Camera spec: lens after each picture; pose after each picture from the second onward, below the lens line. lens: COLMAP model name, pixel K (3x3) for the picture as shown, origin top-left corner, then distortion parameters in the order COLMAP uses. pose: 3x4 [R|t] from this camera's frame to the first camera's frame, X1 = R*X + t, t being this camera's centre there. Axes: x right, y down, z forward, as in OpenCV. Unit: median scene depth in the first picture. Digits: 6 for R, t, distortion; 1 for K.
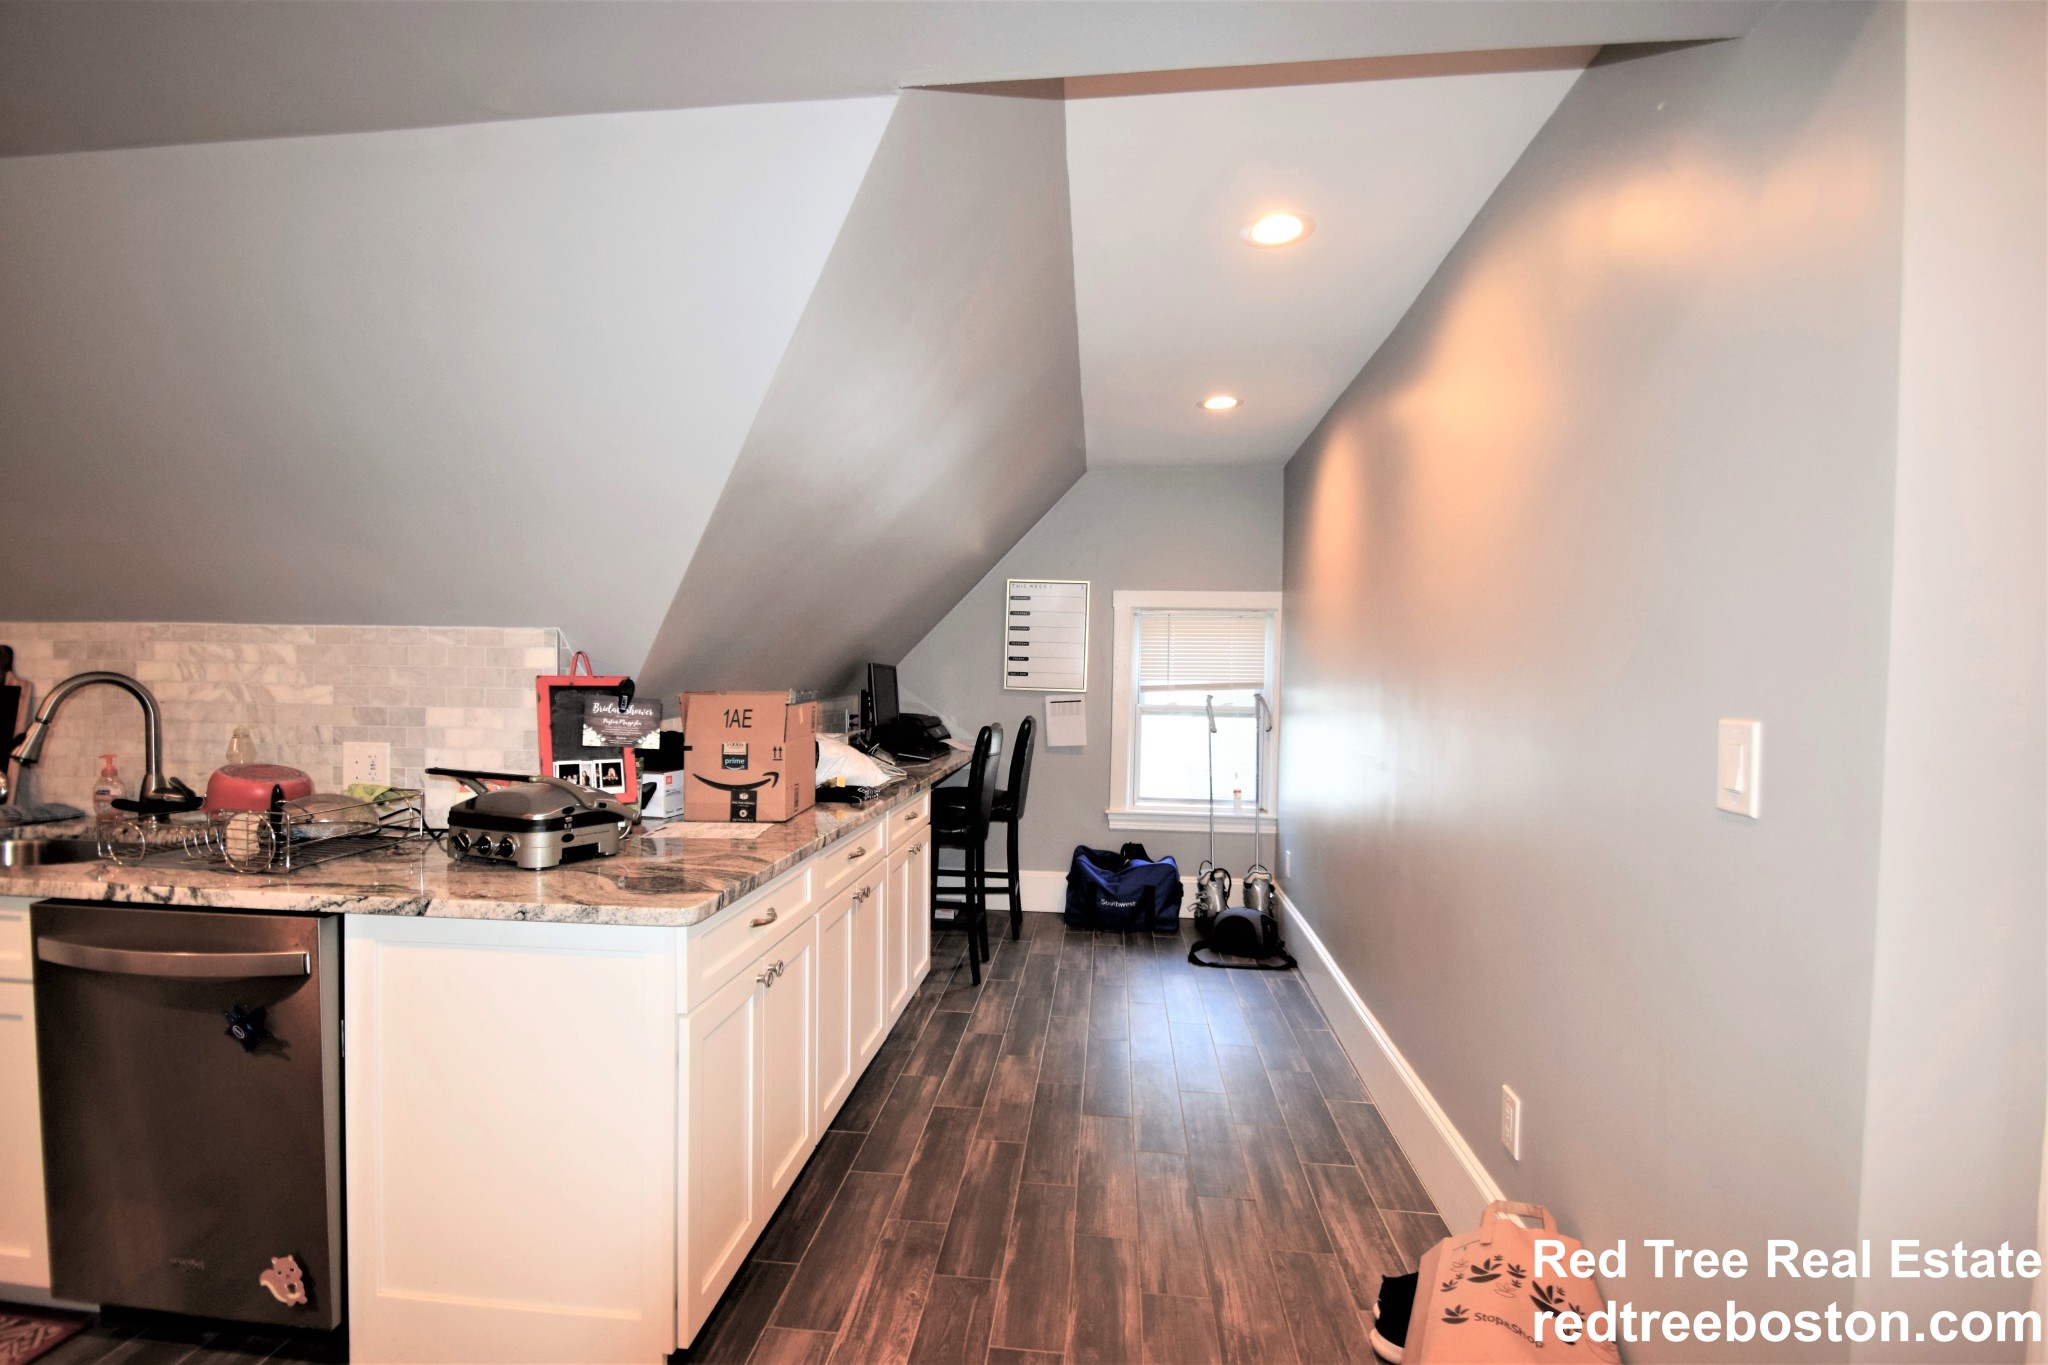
lens RADIAL K [[942.4, 0, 1024.0], [0, 942.4, 682.5], [0, 0, 1]] dist [-0.001487, -0.012034]
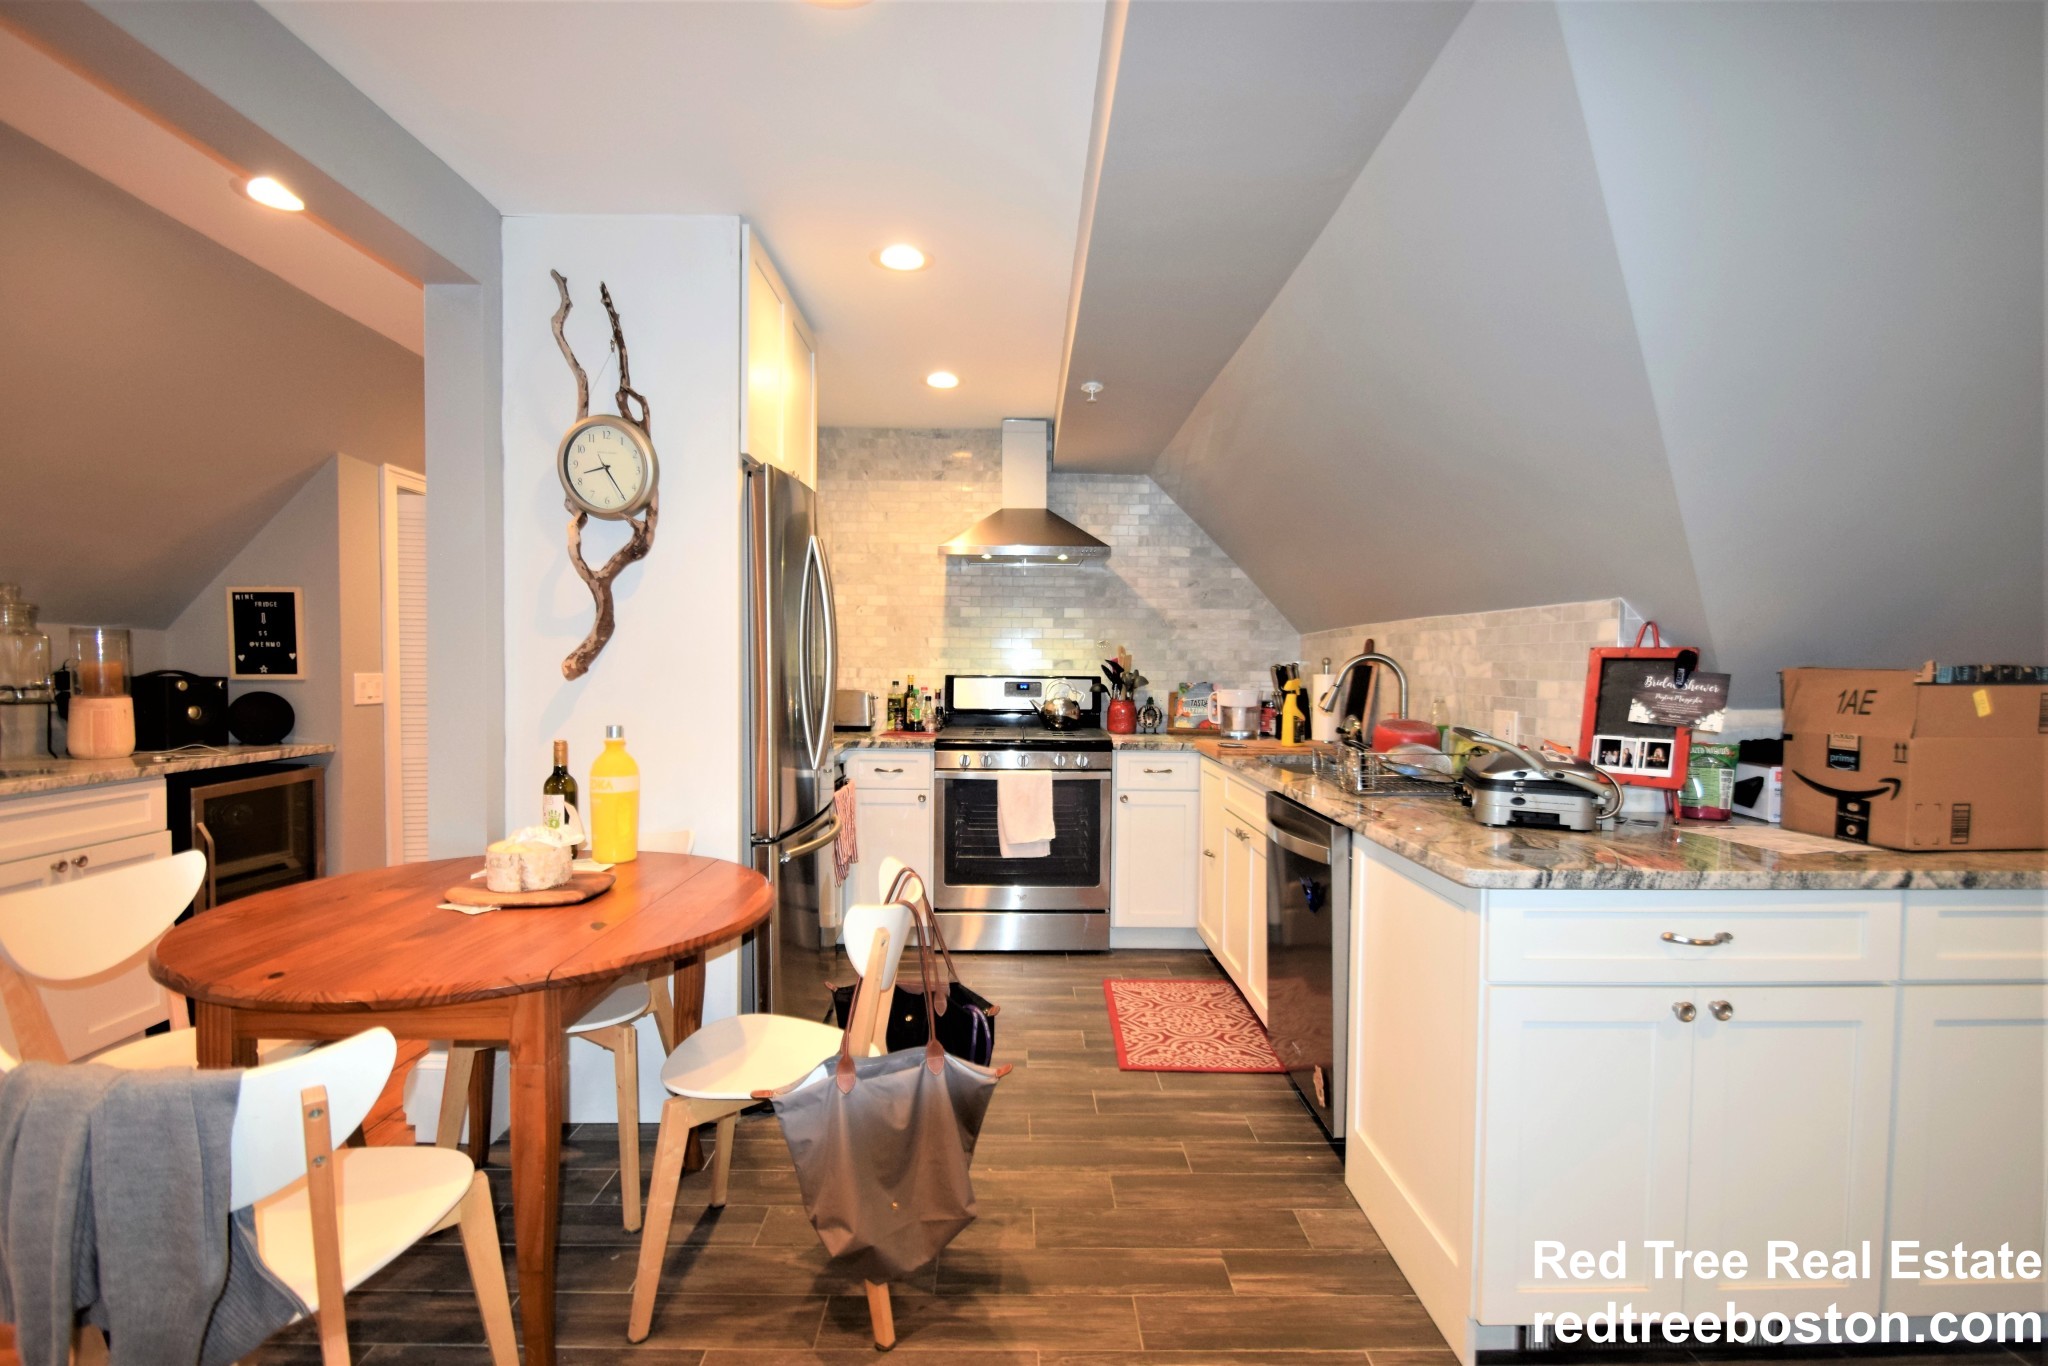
lens RADIAL K [[986.4, 0, 1024.0], [0, 986.4, 683.0], [0, 0, 1]] dist [0.000015, 0.000144]
pose [[0.117954, 0.008074, -0.992986, 0.427015], [-0.020486, 0.999774, 0.005696, 0.035255], [0.992808, 0.019670, 0.118093, 0.282666]]
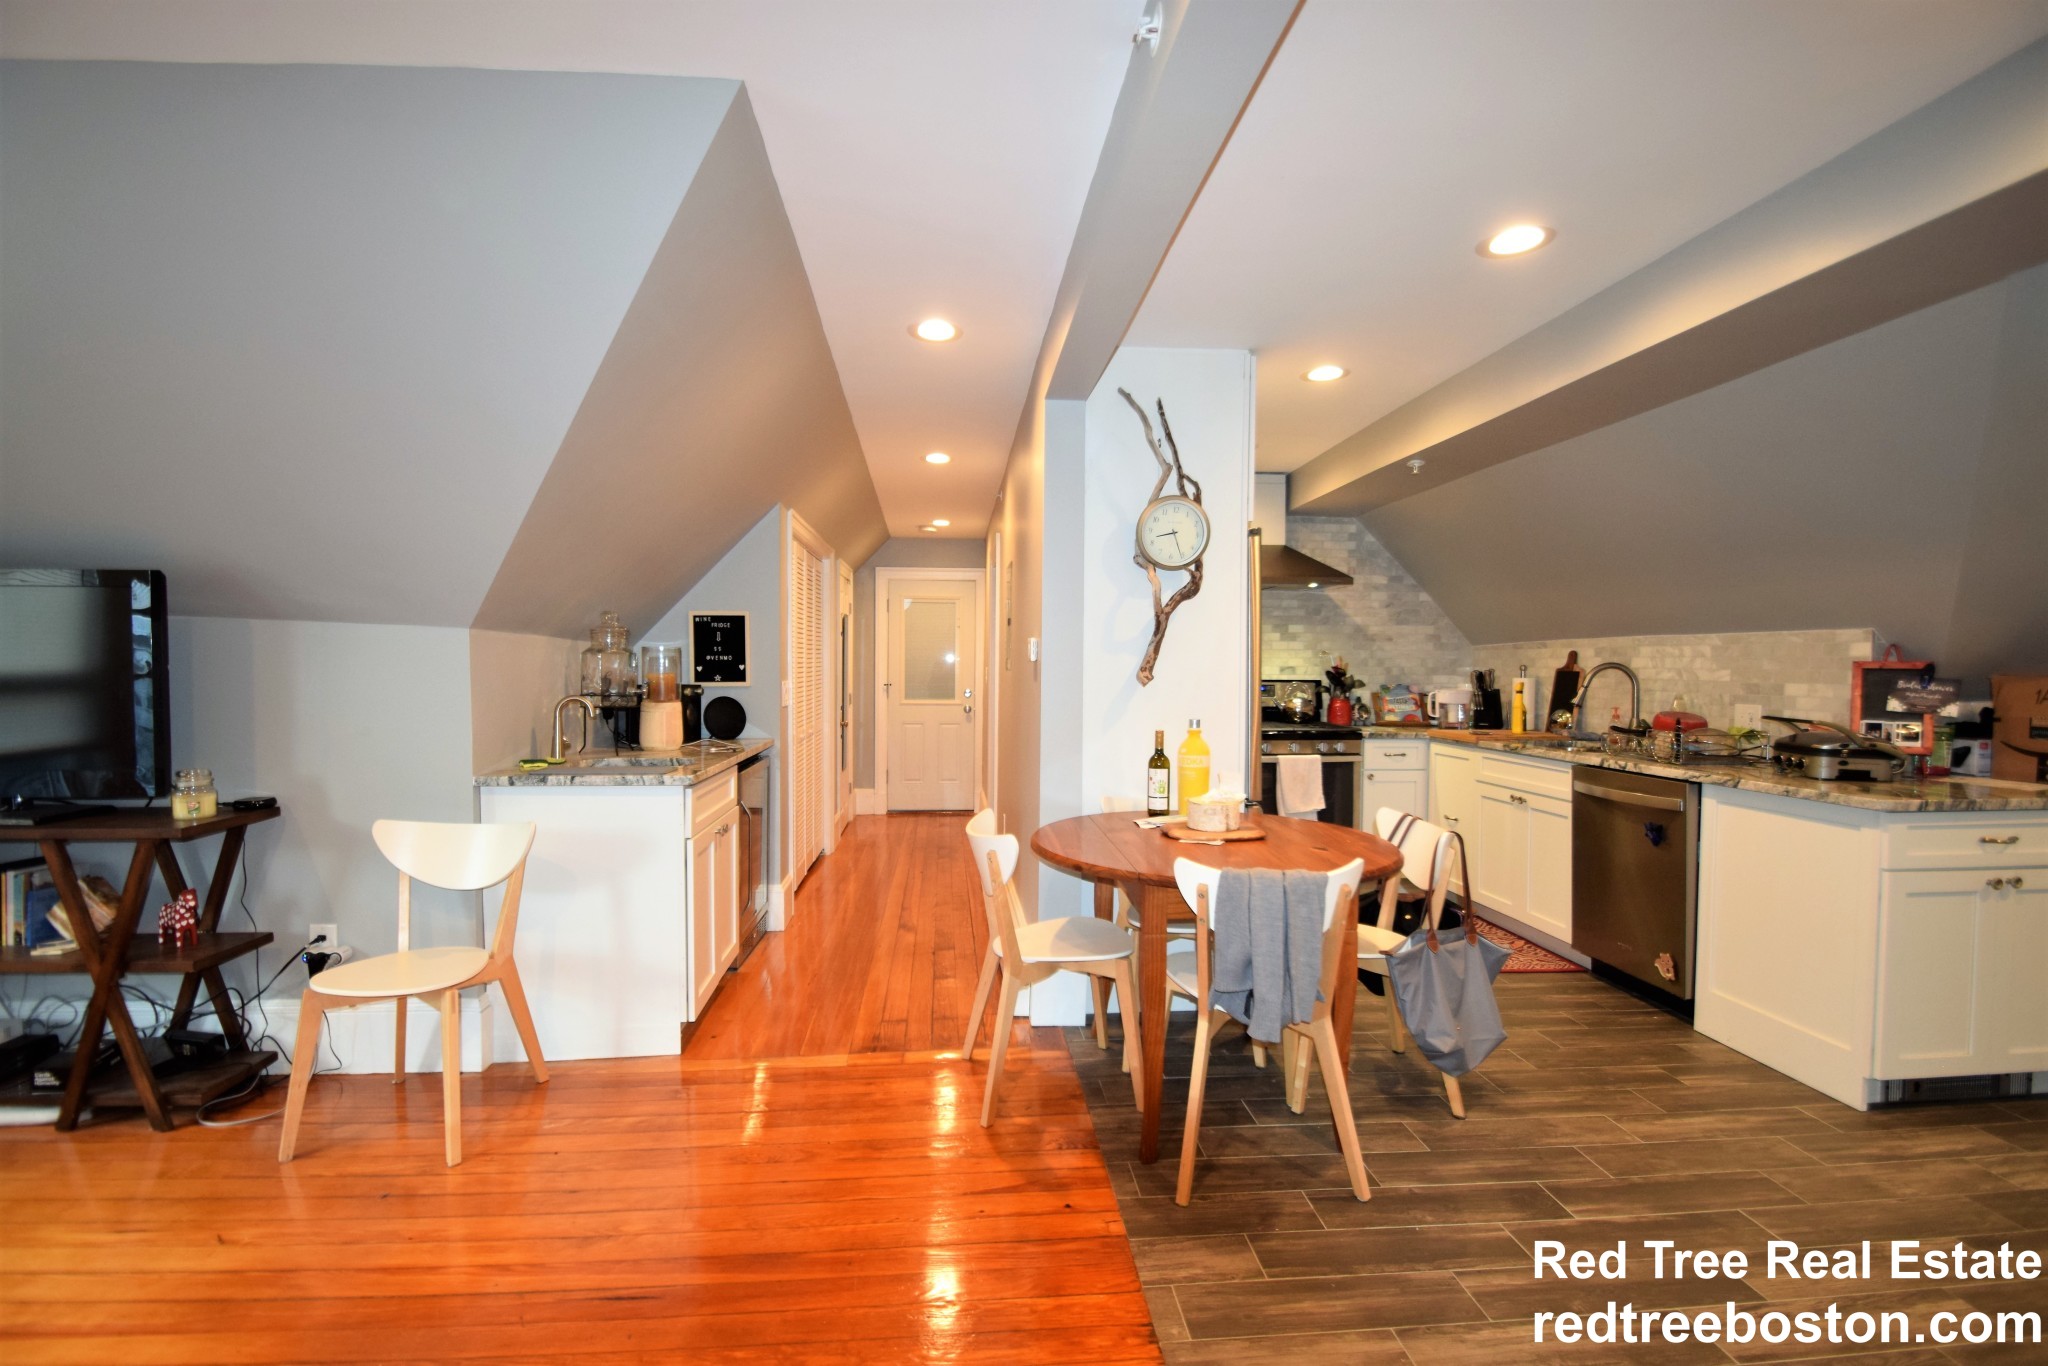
lens RADIAL K [[942.4, 0, 1024.0], [0, 942.4, 683.0], [0, 0, 1]] dist [-0.001487, -0.012034]
pose [[0.180009, 0.006614, -0.983643, 0.659107], [-0.015914, 0.999866, 0.003810, 0.040500], [0.983536, 0.014968, 0.180090, -0.510767]]
